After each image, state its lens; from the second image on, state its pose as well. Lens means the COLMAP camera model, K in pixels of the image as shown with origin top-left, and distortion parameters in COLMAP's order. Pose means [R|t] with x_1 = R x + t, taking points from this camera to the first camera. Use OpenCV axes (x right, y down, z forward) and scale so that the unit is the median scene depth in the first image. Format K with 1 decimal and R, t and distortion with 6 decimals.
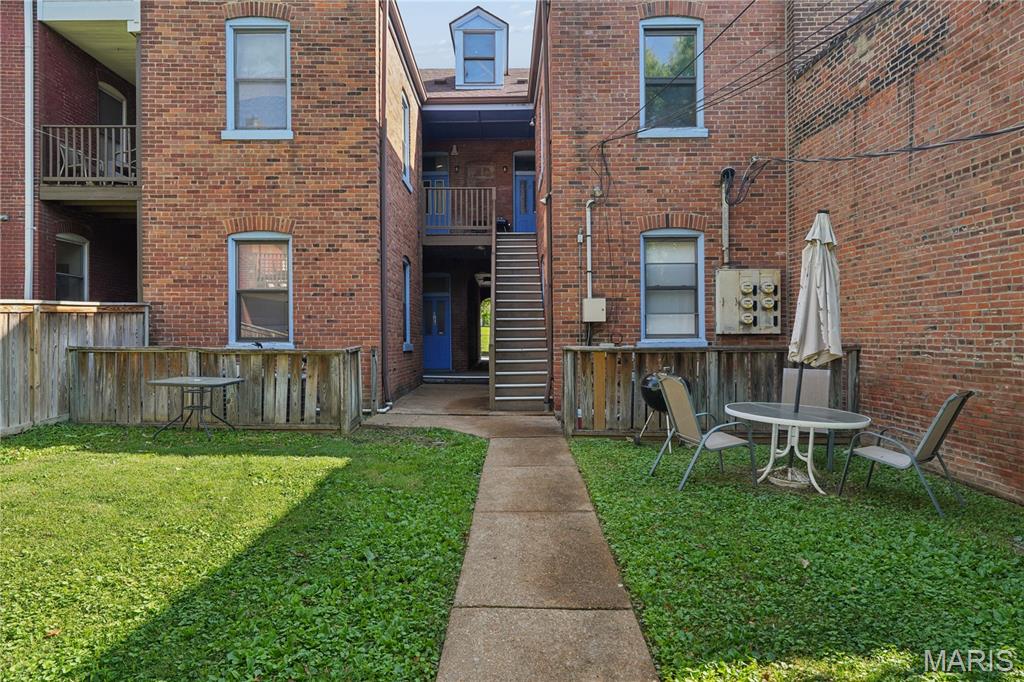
lens RADIAL K [[653.4, 0, 510.2], [0, 653.4, 339.4], [0, 0, 1]] dist [-0.000225, -0.000090]
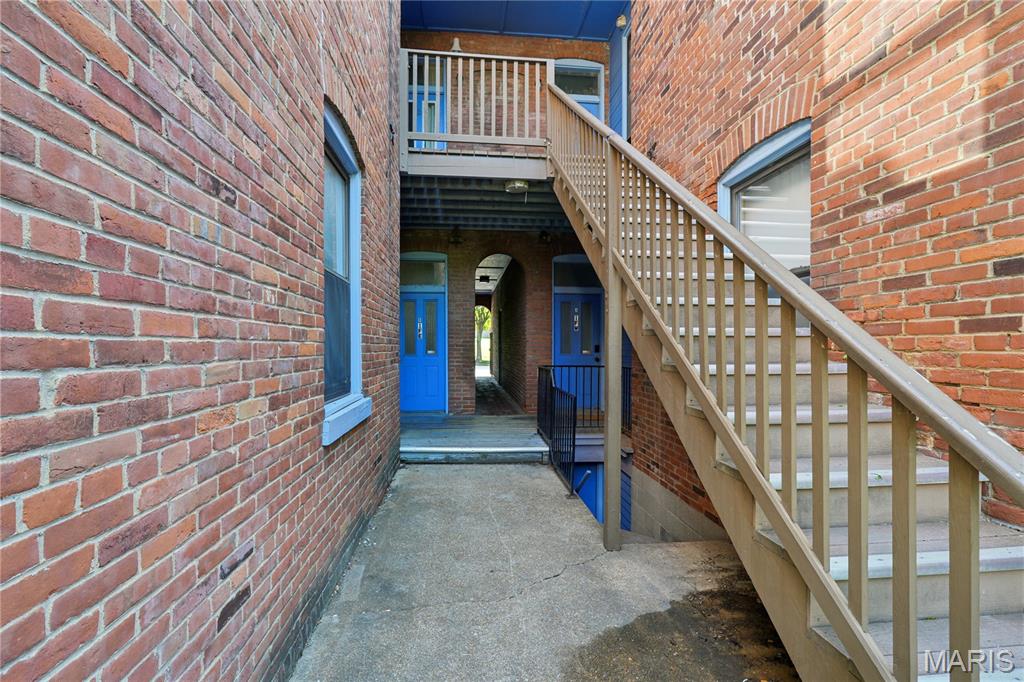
lens RADIAL K [[467.7, 0, 513.0], [0, 467.7, 342.5], [0, 0, 1]] dist [0.000018, -0.000007]
pose [[0.994471, 0.007864, 0.104718, -0.077160], [-0.006711, 0.999913, -0.011361, -0.014307], [-0.104798, 0.010596, 0.994437, 0.575184]]
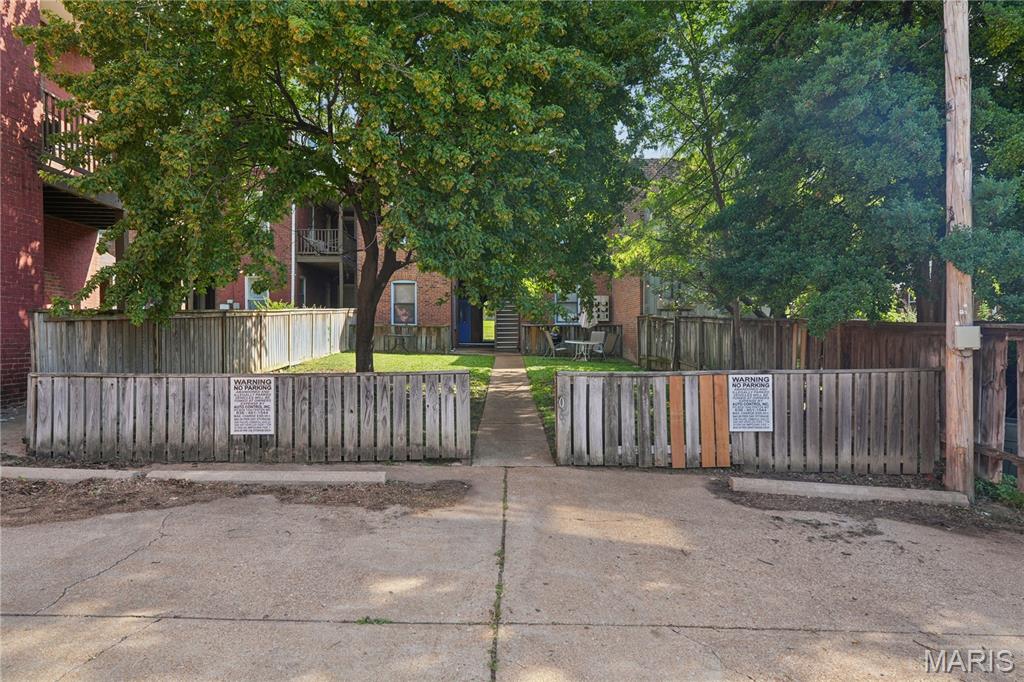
lens RADIAL K [[680.8, 0, 510.7], [0, 680.8, 337.2], [0, 0, 1]] dist [0.000327, 0.000076]
pose [[0.999939, 0.001892, 0.010916, 0.000346], [-0.001946, 0.999986, 0.004947, 0.041504], [-0.010907, -0.004968, 0.999928, -1.631526]]
